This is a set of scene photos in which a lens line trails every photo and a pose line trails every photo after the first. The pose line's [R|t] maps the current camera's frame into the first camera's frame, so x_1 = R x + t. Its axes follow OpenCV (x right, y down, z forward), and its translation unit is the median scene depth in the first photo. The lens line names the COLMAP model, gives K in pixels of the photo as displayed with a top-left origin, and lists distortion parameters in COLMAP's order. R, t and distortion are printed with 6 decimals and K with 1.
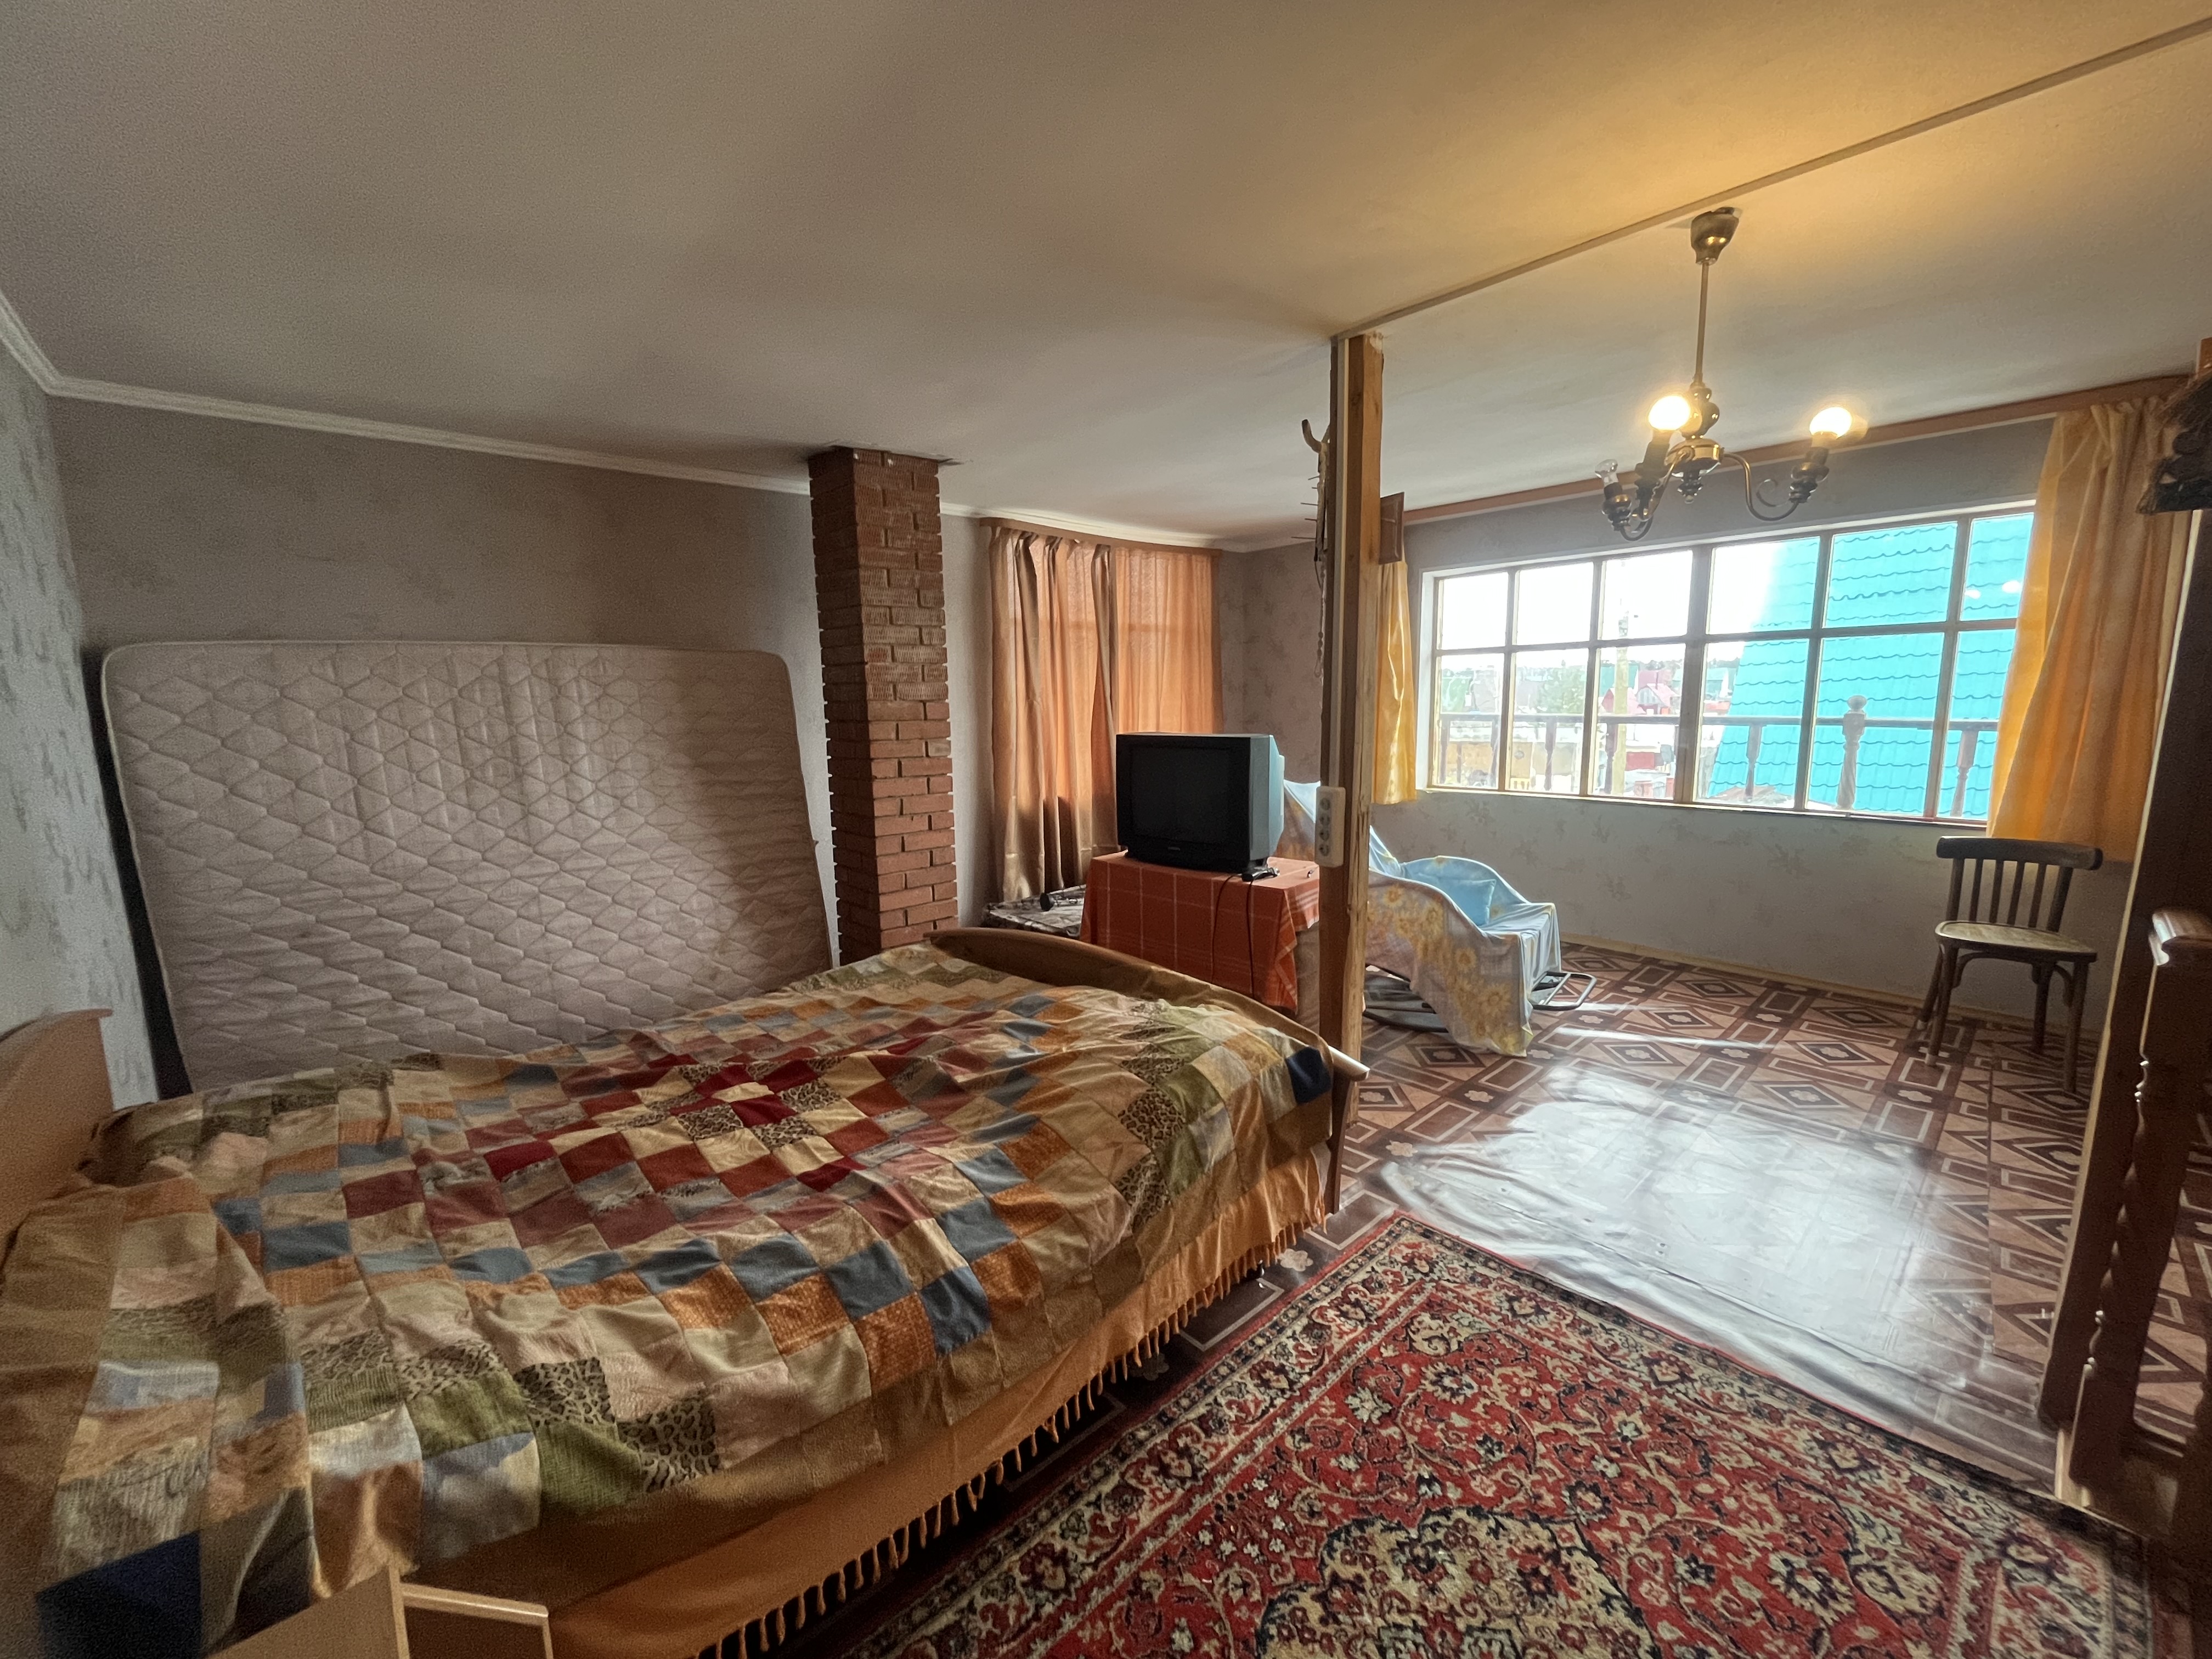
lens RADIAL K [[904.1, 0, 1104.2], [0, 904.1, 837.0], [0, 0, 1]] dist [-0.001643, -0.000177]
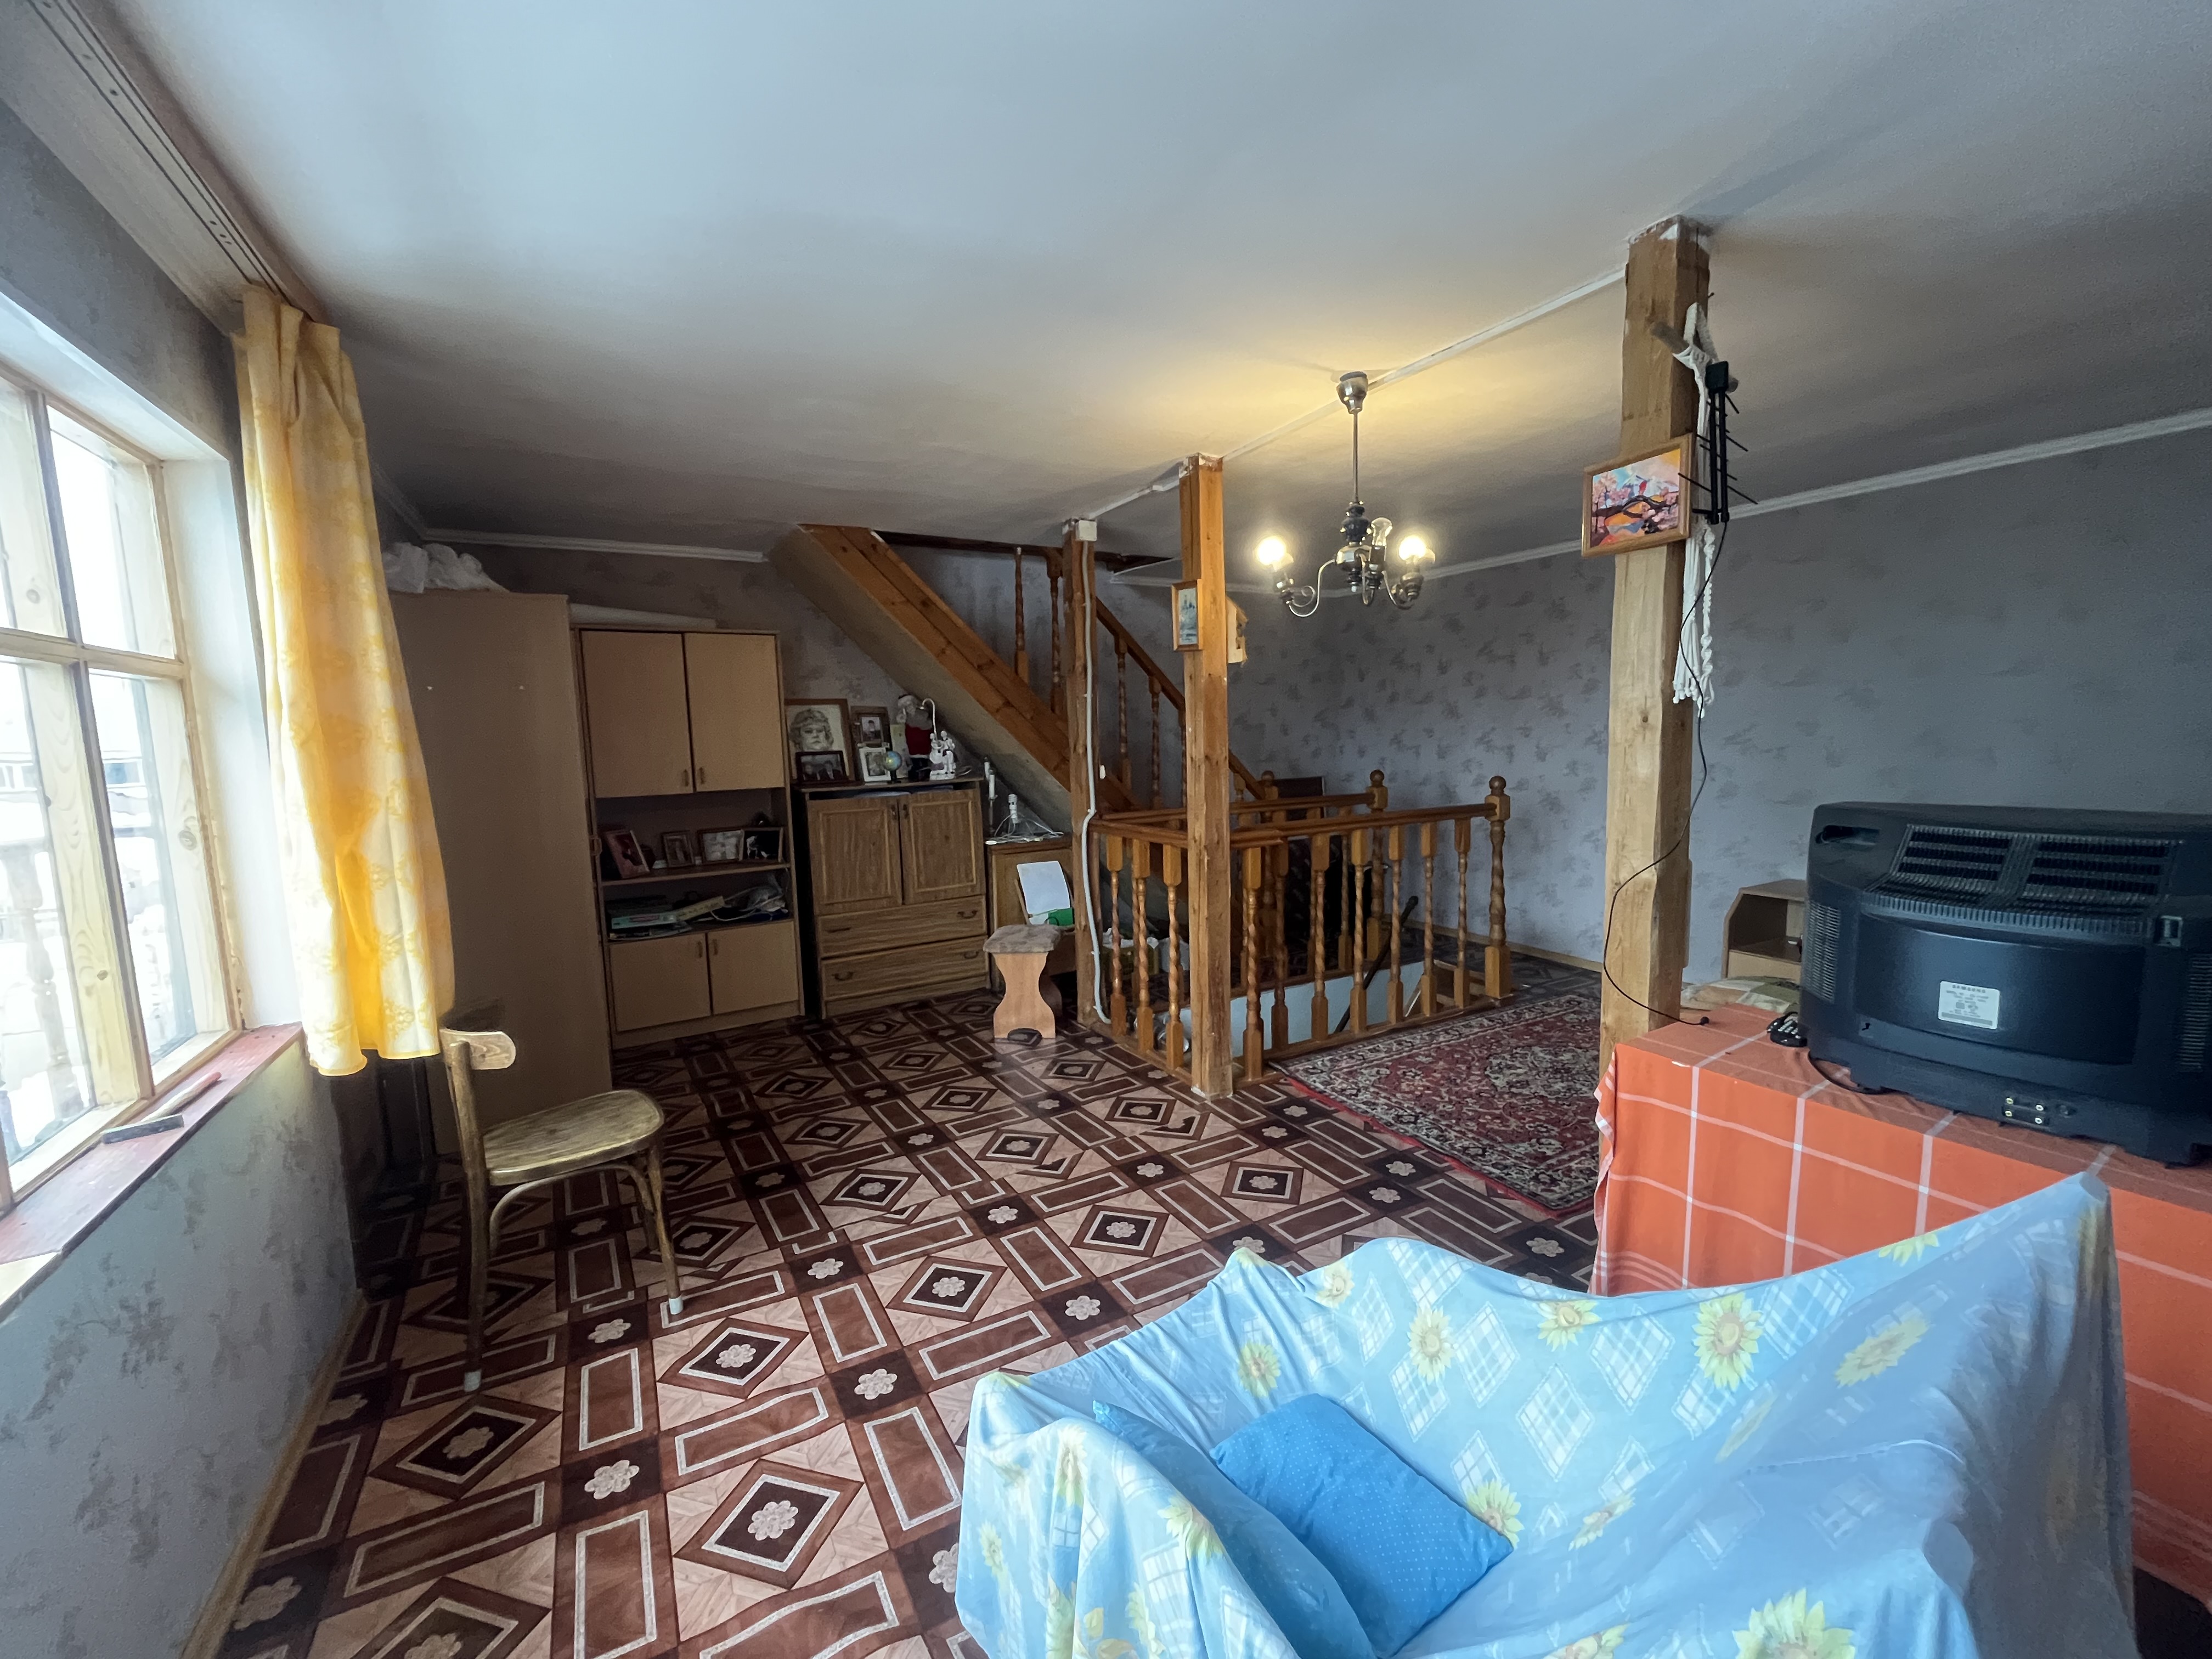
lens RADIAL K [[904.1, 0, 1104.2], [0, 904.1, 837.0], [0, 0, 1]] dist [-0.001643, -0.000177]
pose [[-0.970716, 0.018014, 0.239554, 0.797334], [0.082415, 0.961639, 0.261644, -0.462045], [-0.225651, 0.273725, -0.934963, 2.737665]]
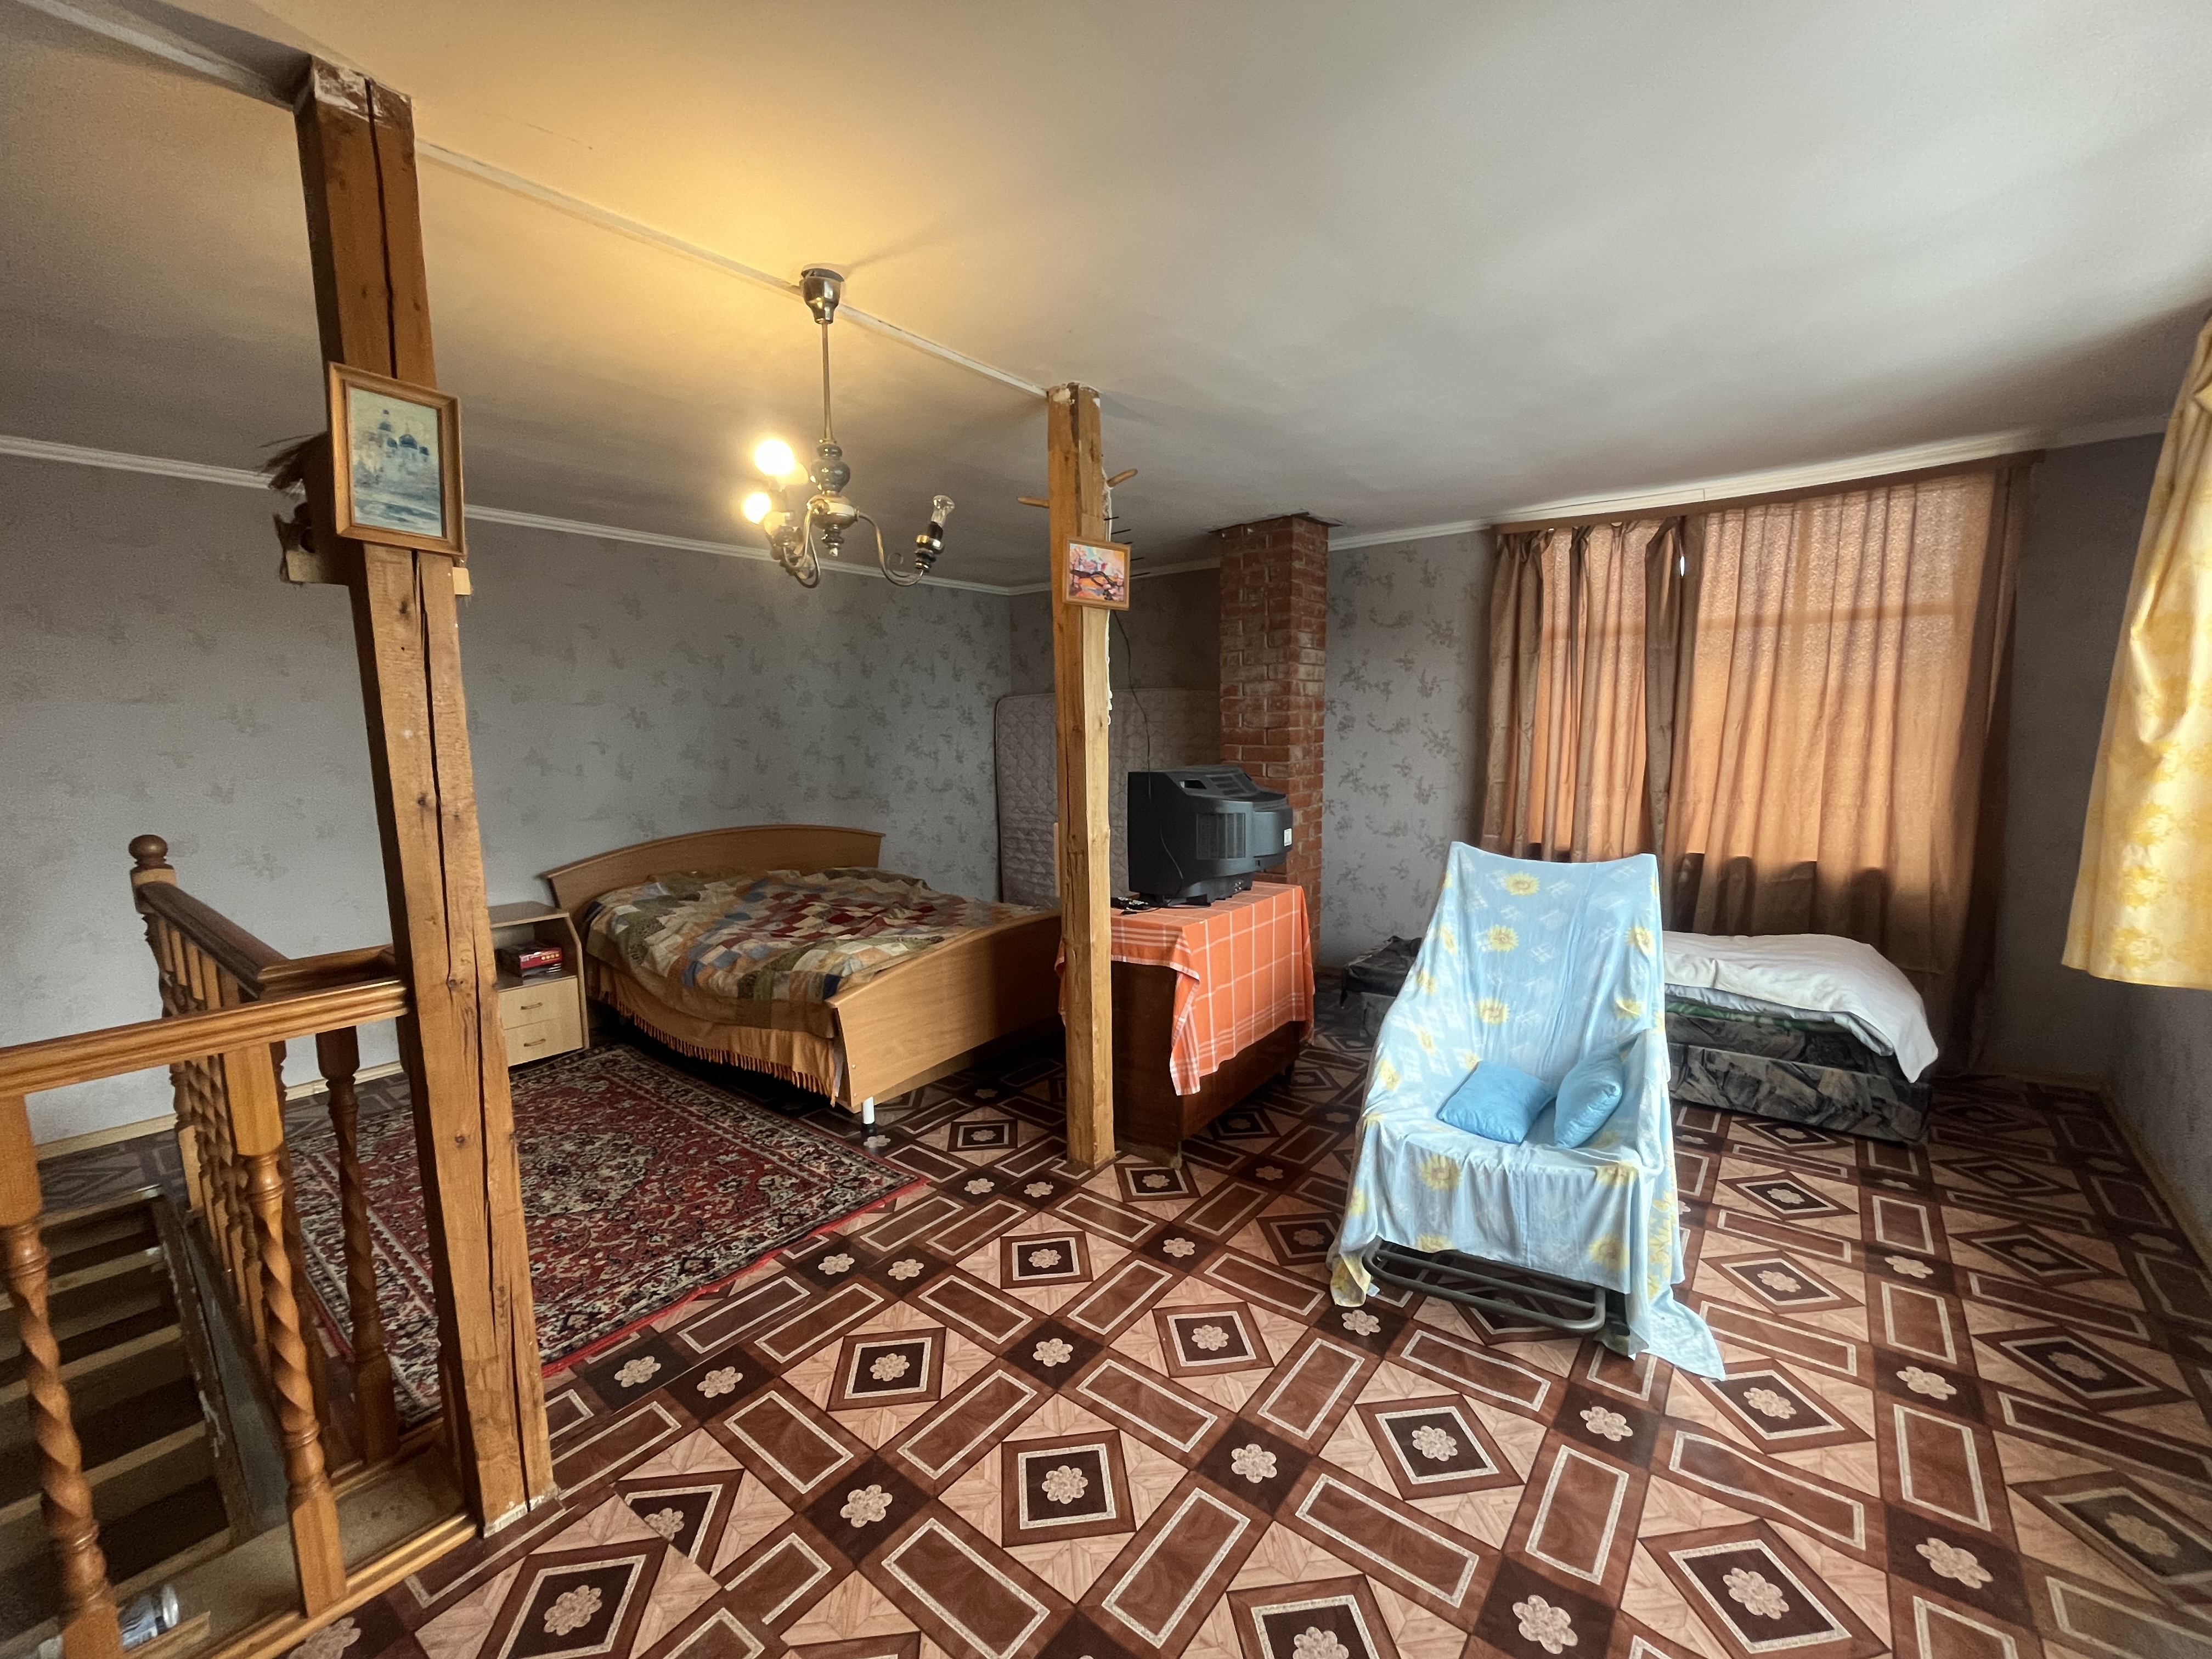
lens RADIAL K [[904.1, 0, 1104.2], [0, 904.1, 837.0], [0, 0, 1]] dist [-0.001643, -0.000177]
pose [[0.155689, 0.139214, -0.977947, 1.979490], [-0.142281, 0.982856, 0.117262, -0.259162], [0.977506, 0.120886, 0.172828, 1.331738]]
